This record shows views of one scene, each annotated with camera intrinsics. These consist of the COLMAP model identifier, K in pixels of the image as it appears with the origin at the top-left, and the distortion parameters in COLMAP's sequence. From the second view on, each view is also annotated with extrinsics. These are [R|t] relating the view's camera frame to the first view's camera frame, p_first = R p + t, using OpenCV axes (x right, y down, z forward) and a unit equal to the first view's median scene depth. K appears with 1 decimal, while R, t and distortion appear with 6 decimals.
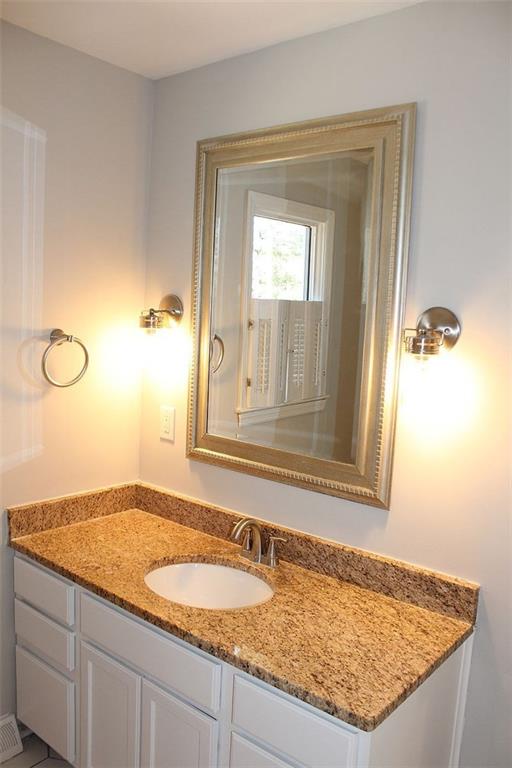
lens RADIAL K [[646.6, 0, 256.0], [0, 646.6, 384.0], [0, 0, 1]] dist [-0.059884, 0.008635]
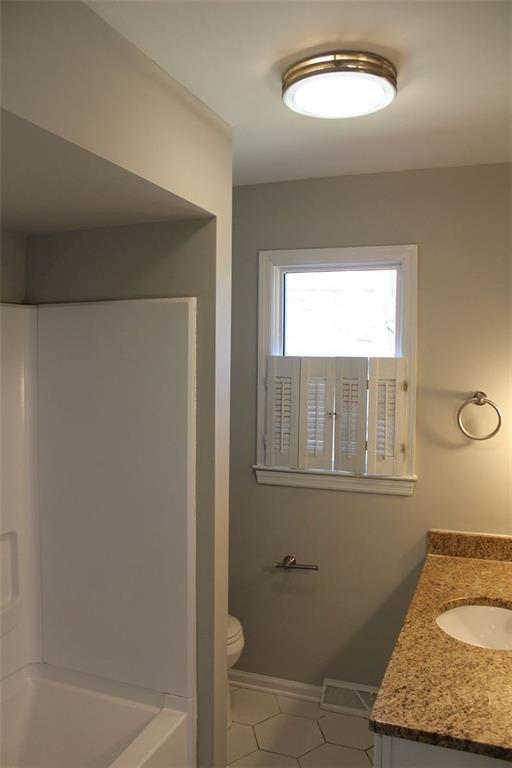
lens RADIAL K [[646.6, 0, 256.0], [0, 646.6, 384.0], [0, 0, 1]] dist [-0.059884, 0.008635]
pose [[0.288201, -0.033598, -0.956980, 0.741760], [-0.094888, 0.993464, -0.063455, 0.017511], [0.952857, 0.109093, 0.283129, 0.259210]]
